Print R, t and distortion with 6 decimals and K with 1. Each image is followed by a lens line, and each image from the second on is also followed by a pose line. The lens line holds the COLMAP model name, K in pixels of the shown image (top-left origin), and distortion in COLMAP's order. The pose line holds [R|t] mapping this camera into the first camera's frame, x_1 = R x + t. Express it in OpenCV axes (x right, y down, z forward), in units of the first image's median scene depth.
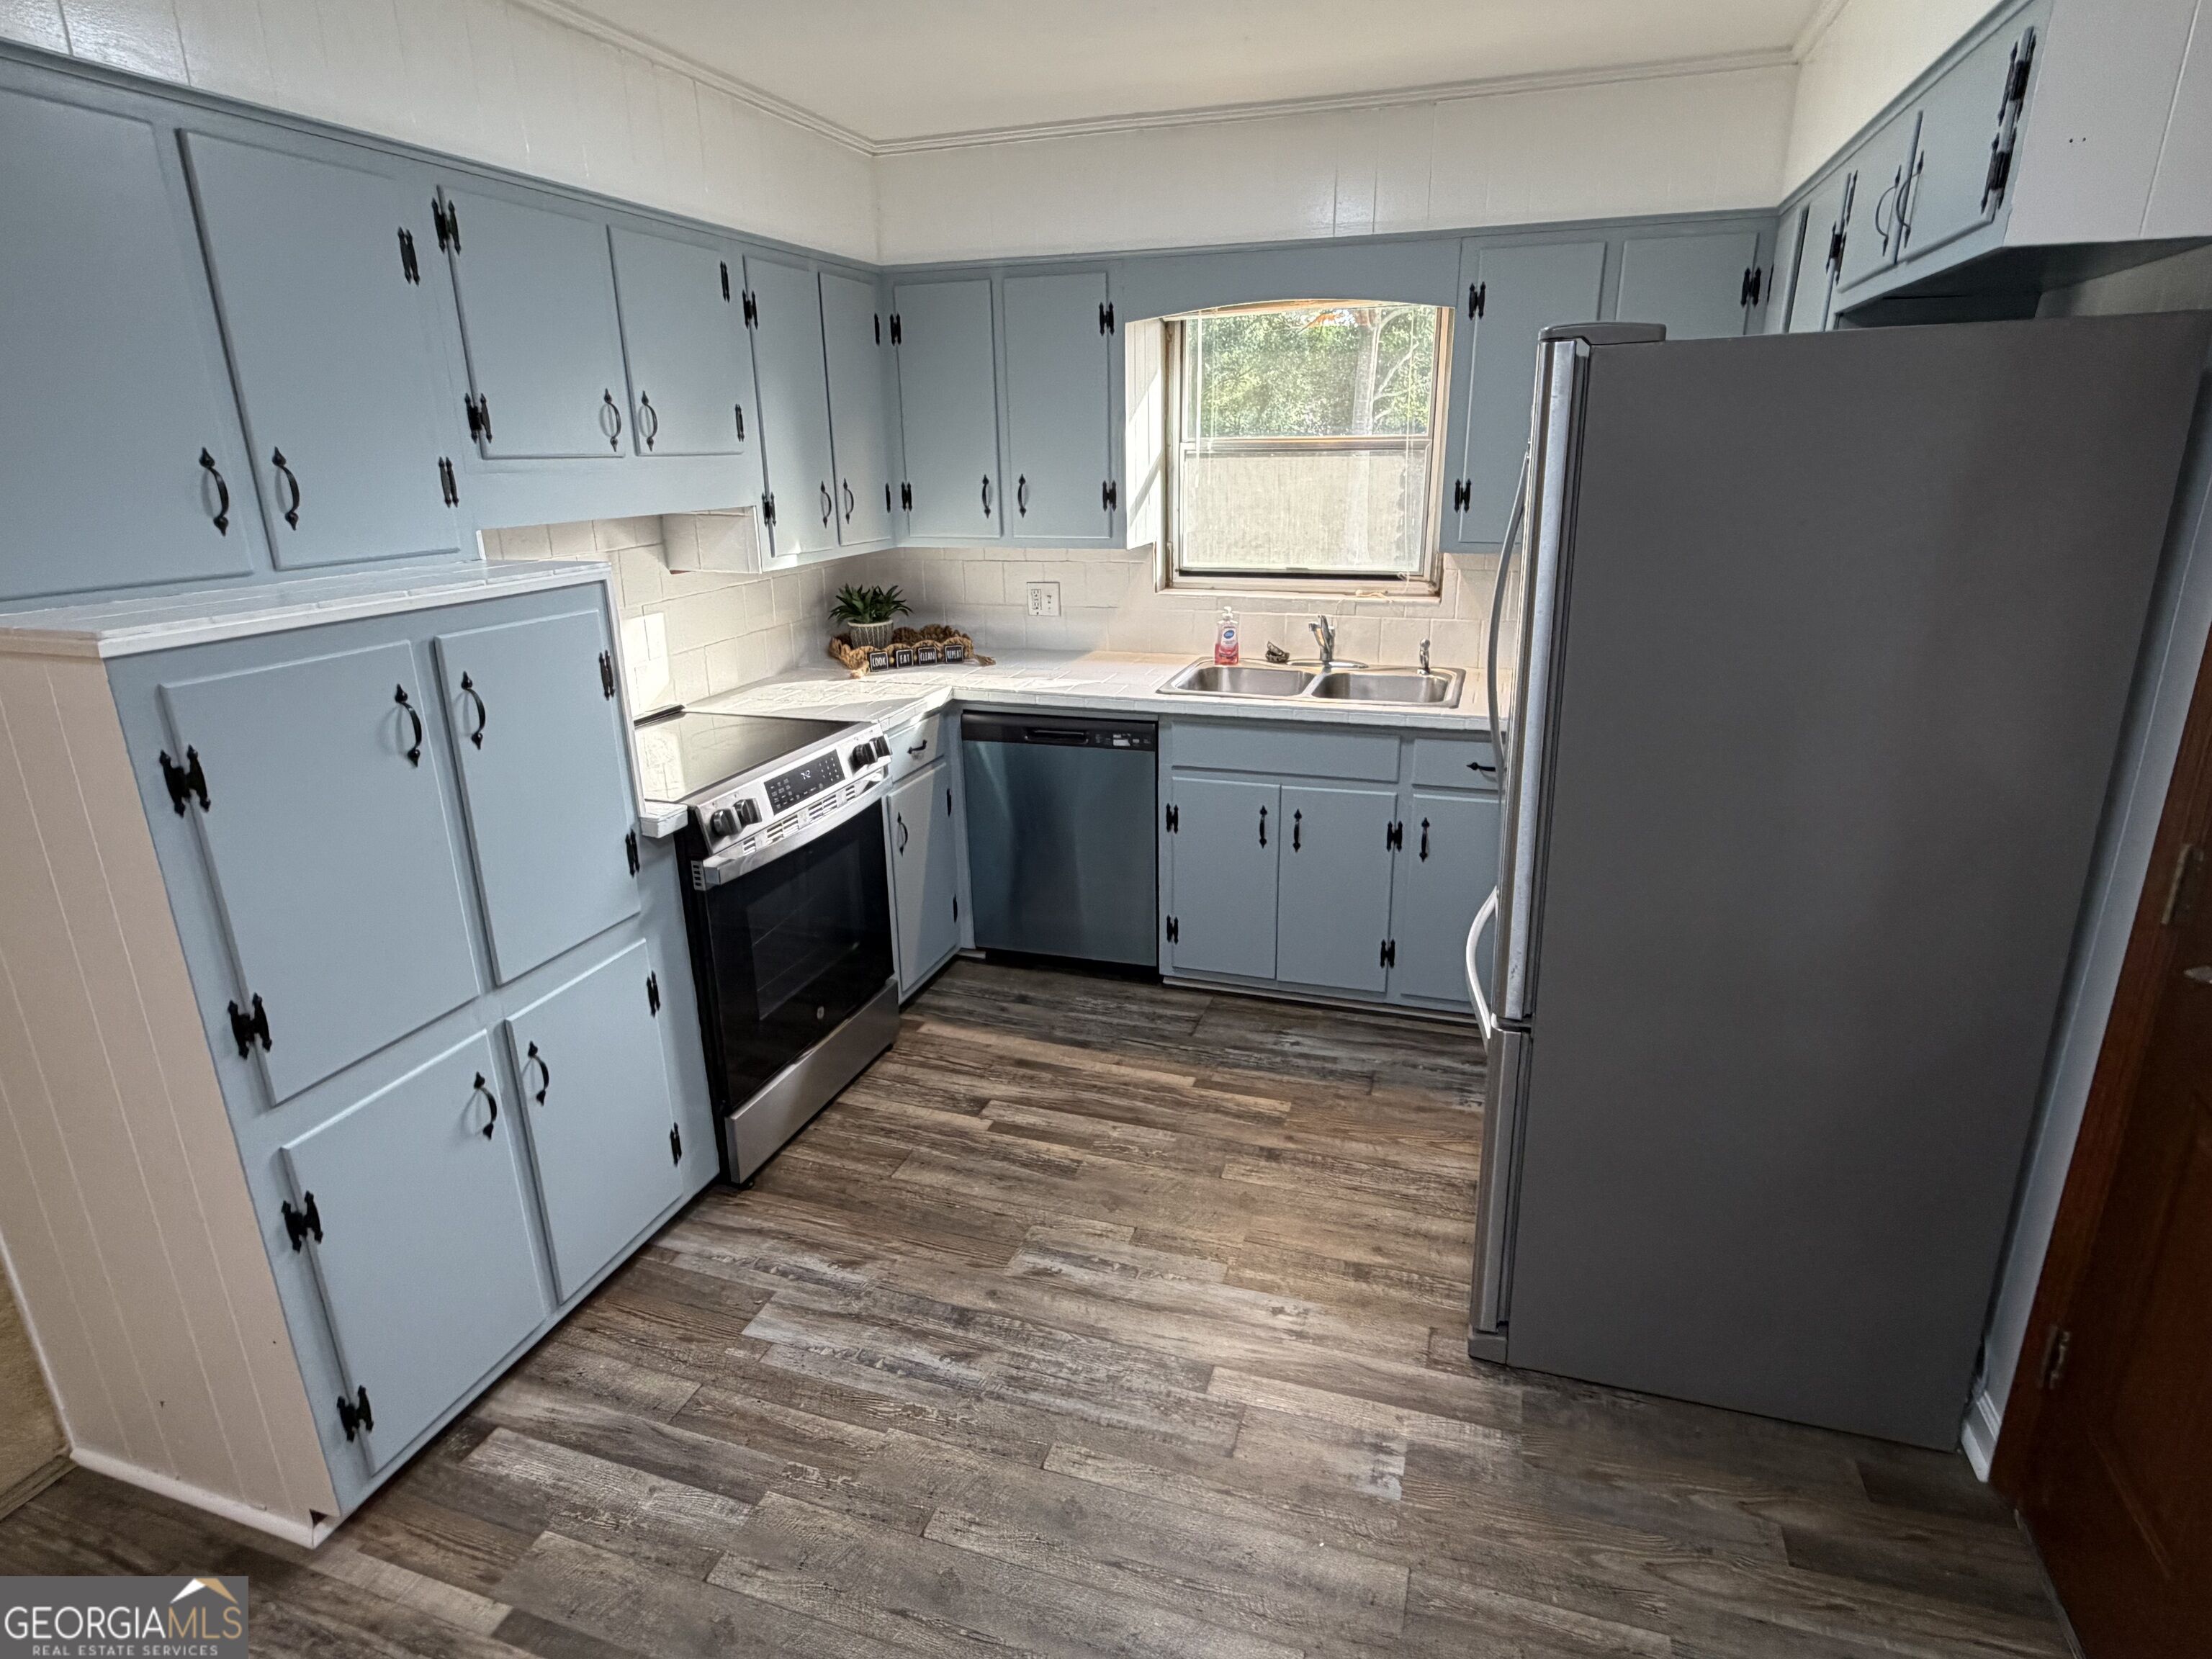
lens RADIAL K [[1192.5, 0, 1109.1], [0, 1192.5, 828.9], [0, 0, 1]] dist [-0.001165, 0.000303]
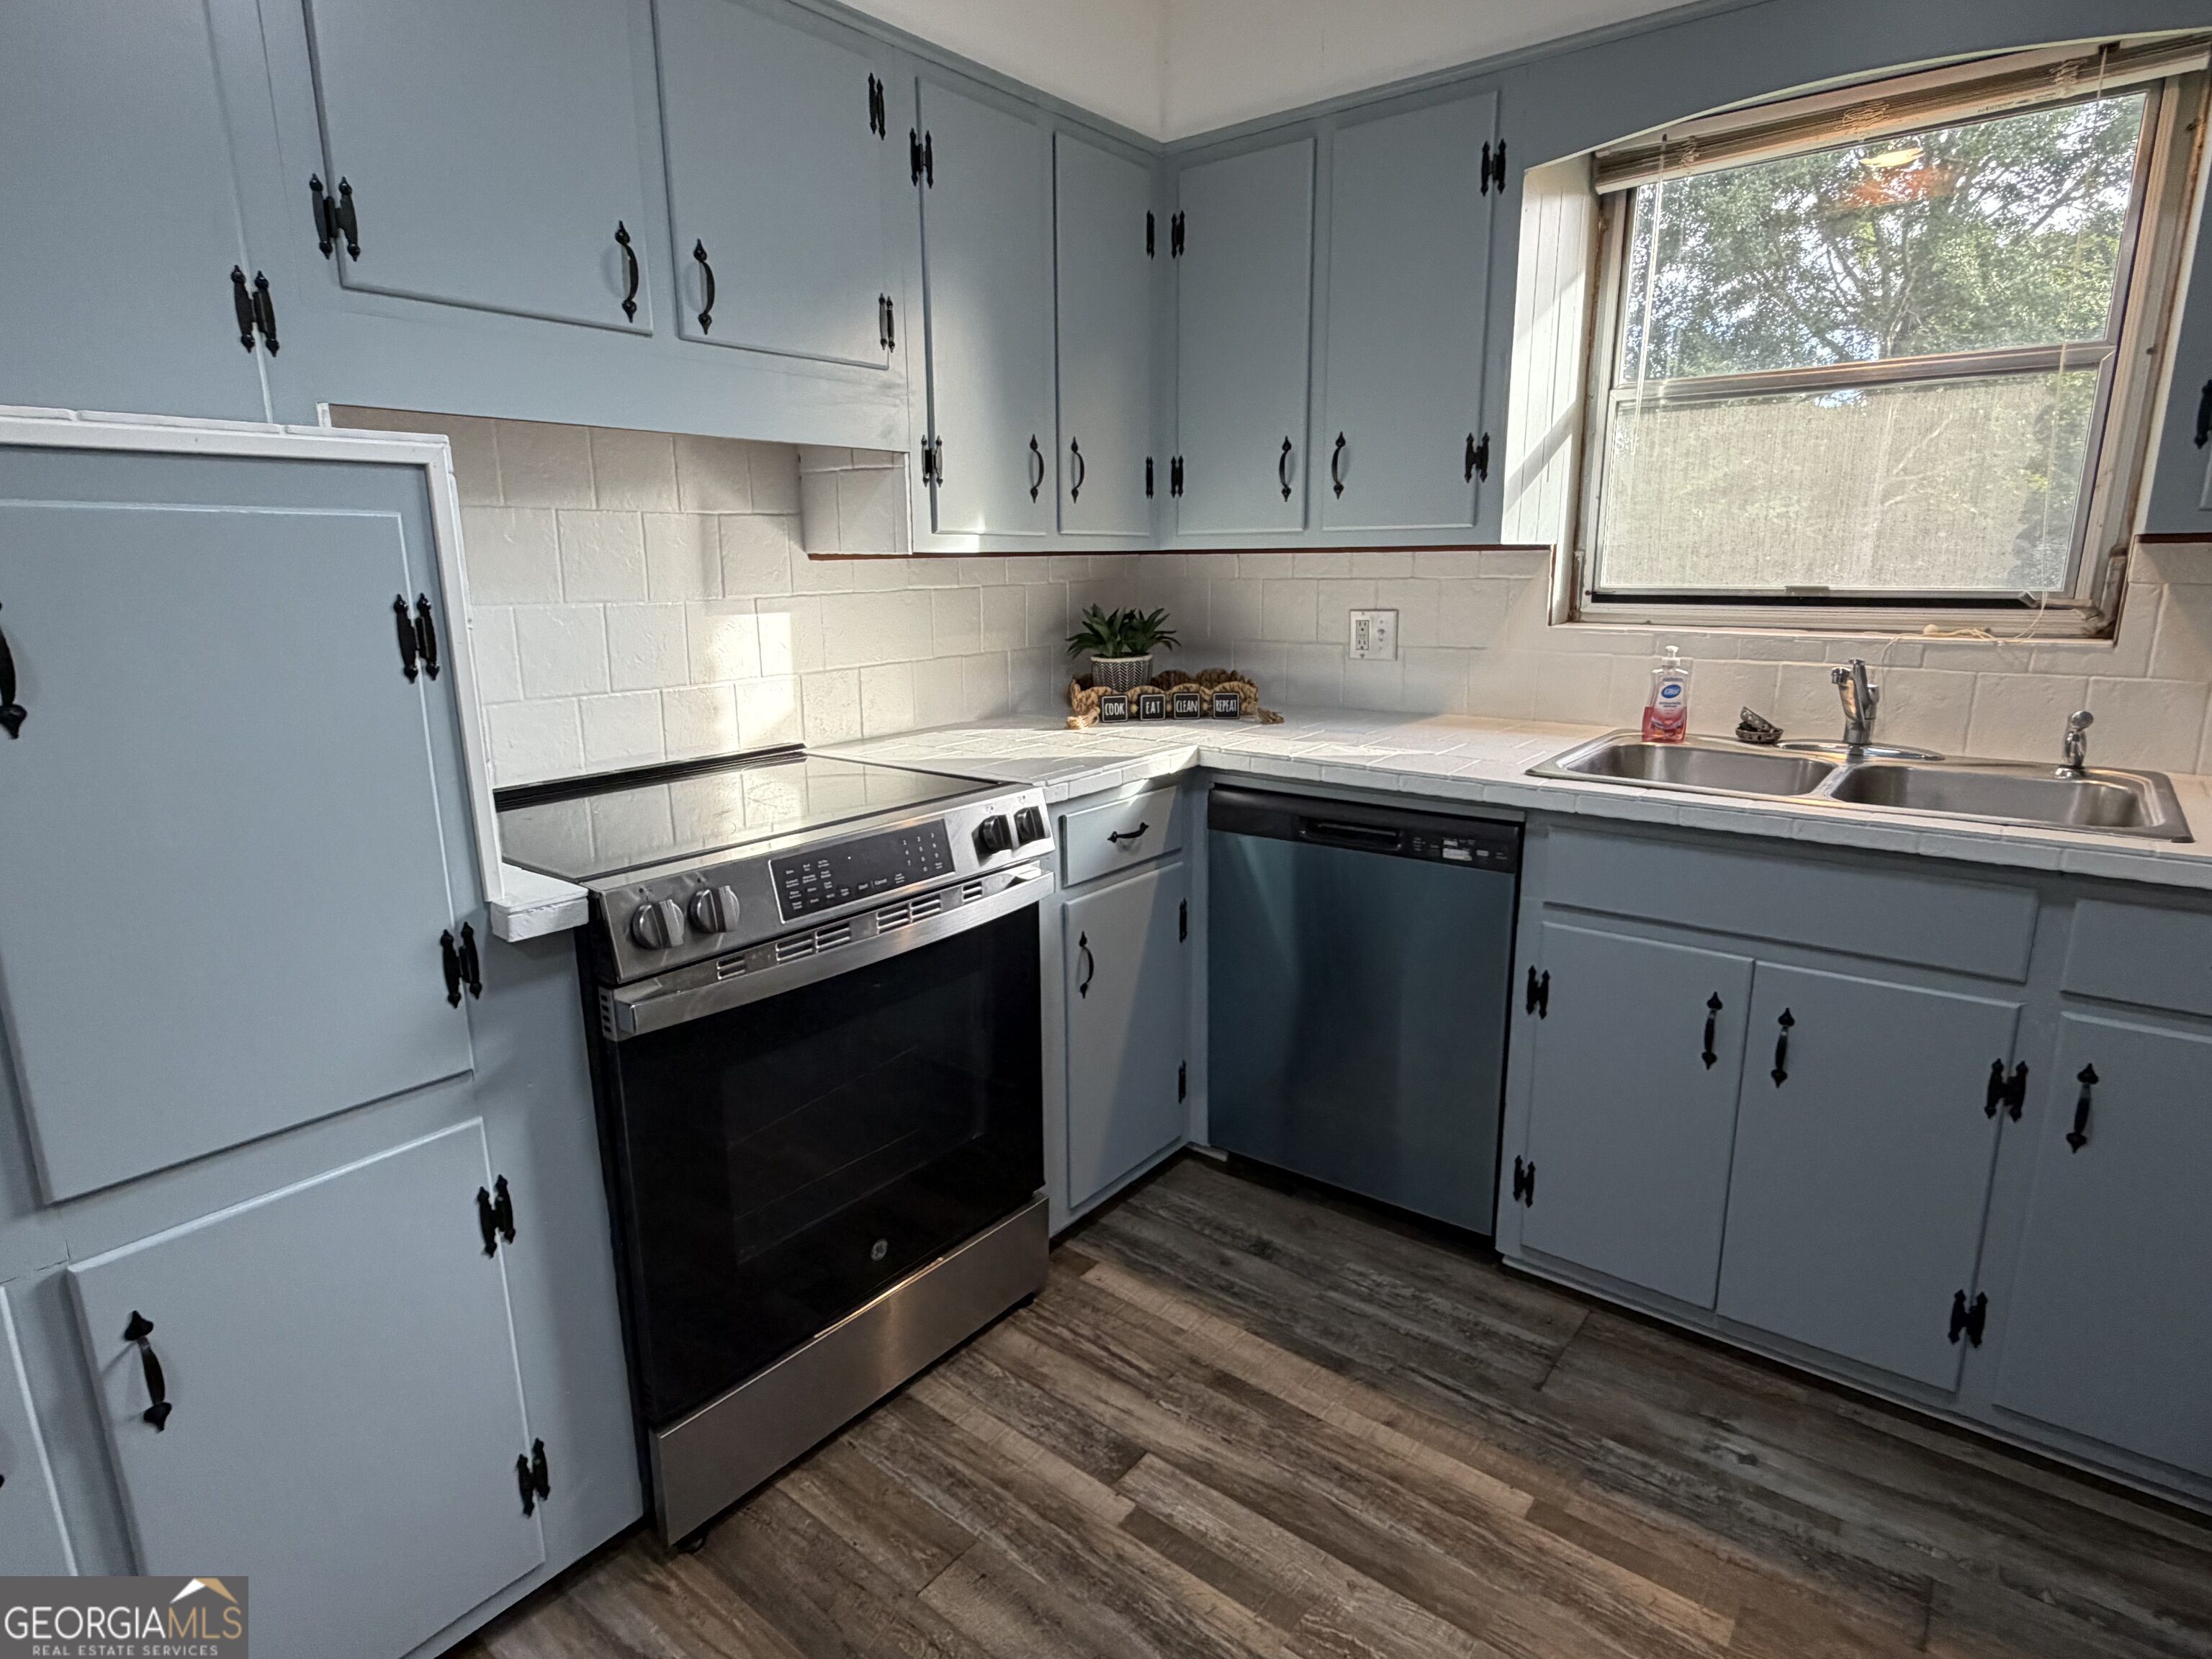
lens RADIAL K [[1192.5, 0, 1098.8], [0, 1192.5, 834.5], [0, 0, 1]] dist [-0.001165, 0.000303]
pose [[0.938354, 0.083035, -0.335553, 0.042751], [-0.110117, 0.991954, -0.062467, -0.026308], [0.327666, 0.095566, 0.939948, 0.396970]]
